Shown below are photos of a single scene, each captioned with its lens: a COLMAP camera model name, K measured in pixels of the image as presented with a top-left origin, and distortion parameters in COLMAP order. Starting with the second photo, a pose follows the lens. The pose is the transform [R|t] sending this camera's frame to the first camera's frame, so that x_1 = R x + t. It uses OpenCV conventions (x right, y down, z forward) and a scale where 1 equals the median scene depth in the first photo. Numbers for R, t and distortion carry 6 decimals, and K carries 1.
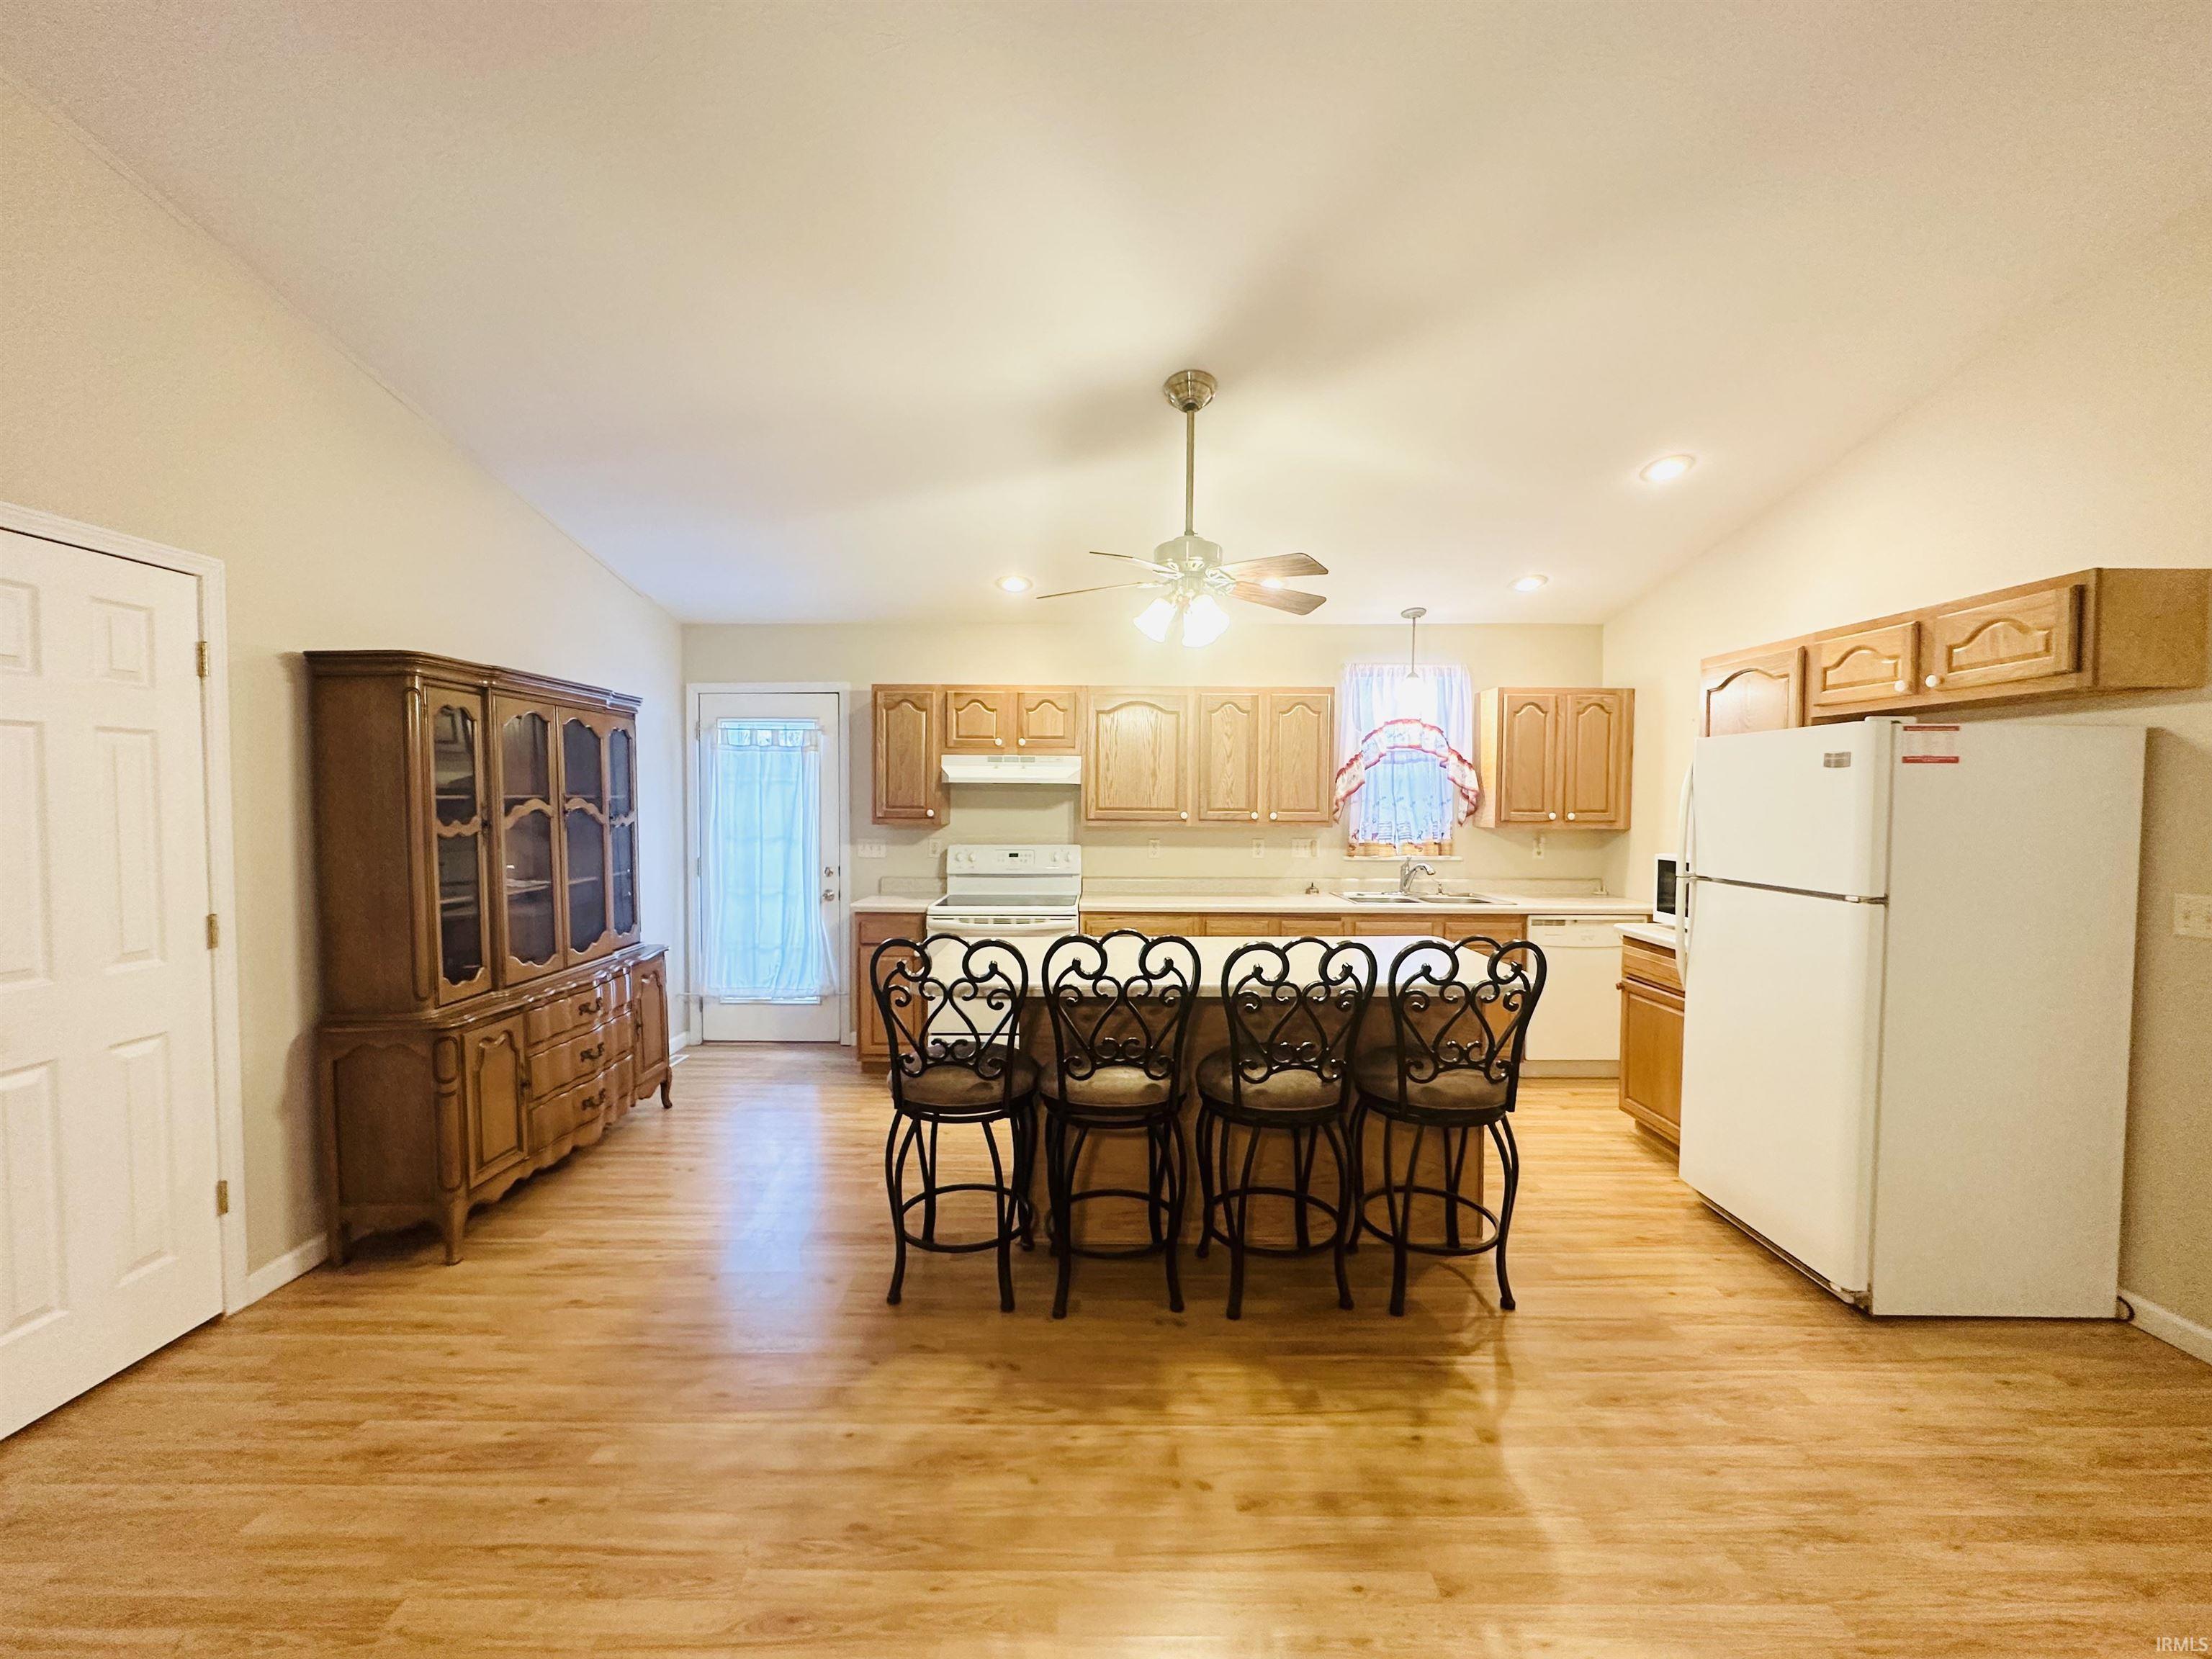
lens RADIAL K [[888.1, 0, 1101.9], [0, 888.1, 828.5], [0, 0, 1]] dist [0.000807, -0.000257]
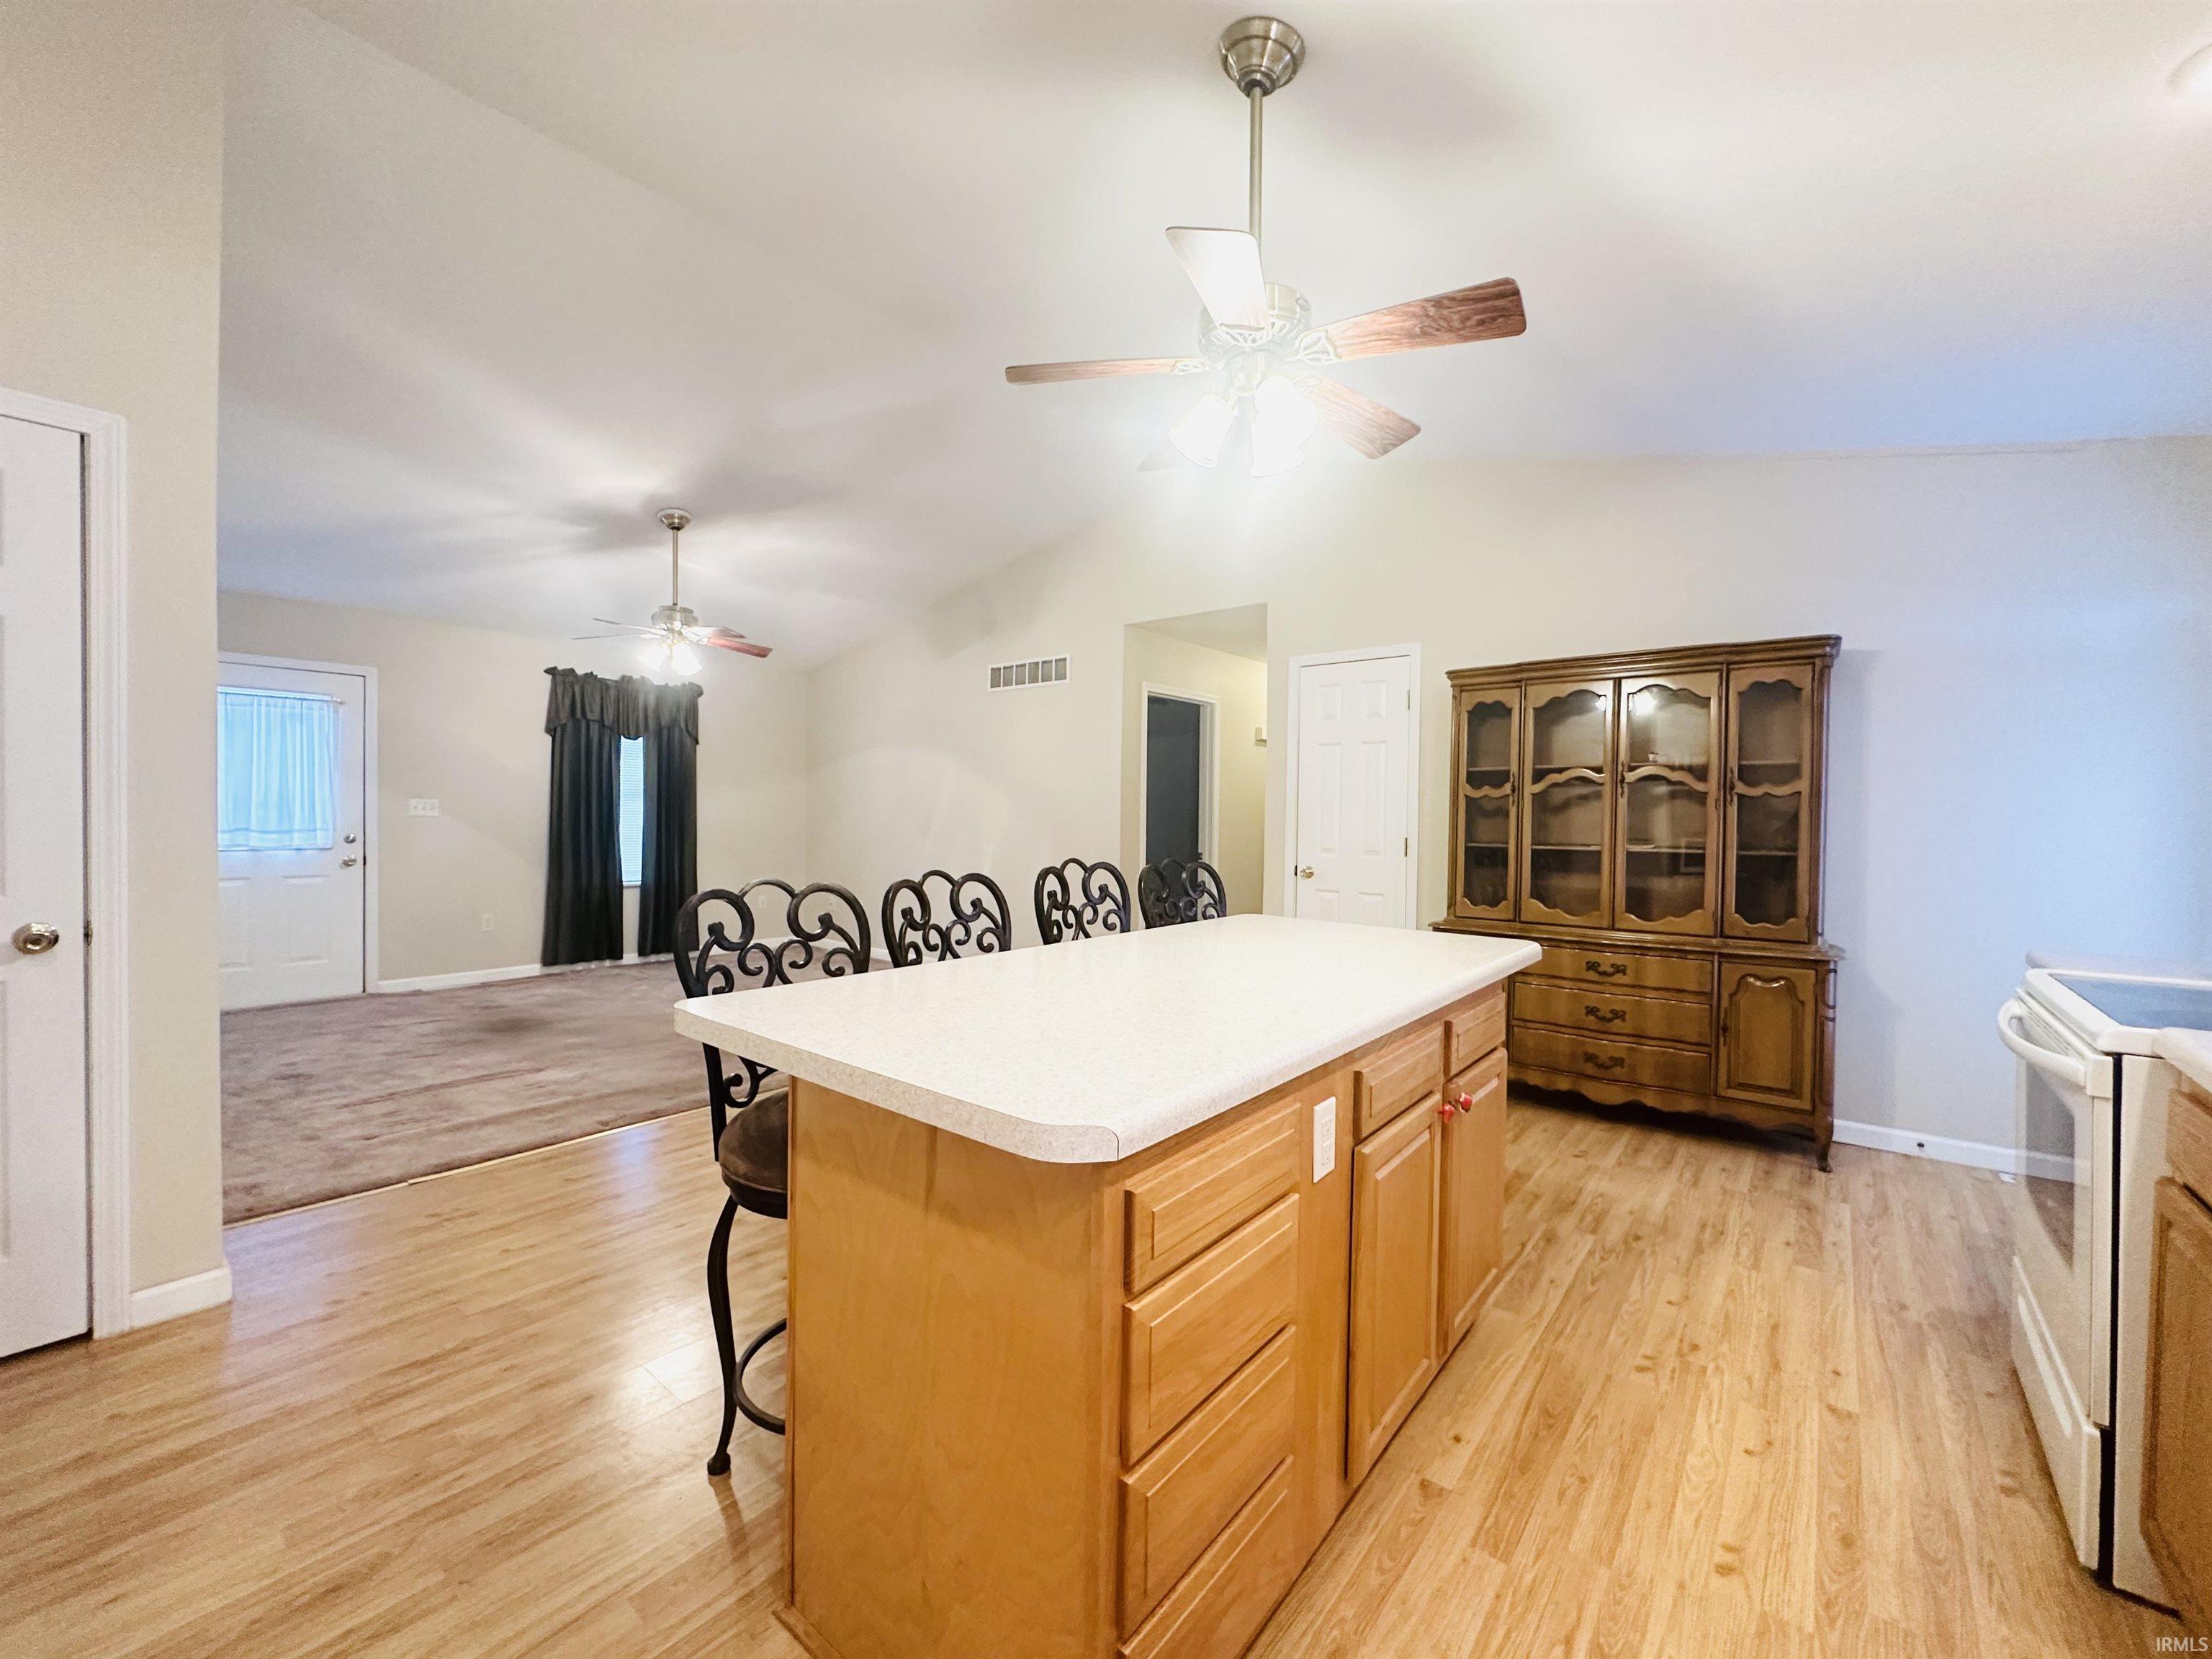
lens RADIAL K [[888.1, 0, 1101.9], [0, 888.1, 828.5], [0, 0, 1]] dist [0.000807, -0.000257]
pose [[-0.640968, 0.001345, -0.767567, 0.665772], [-0.039802, 0.998595, 0.034987, 0.030819], [0.766535, 0.052976, -0.640014, 1.378333]]
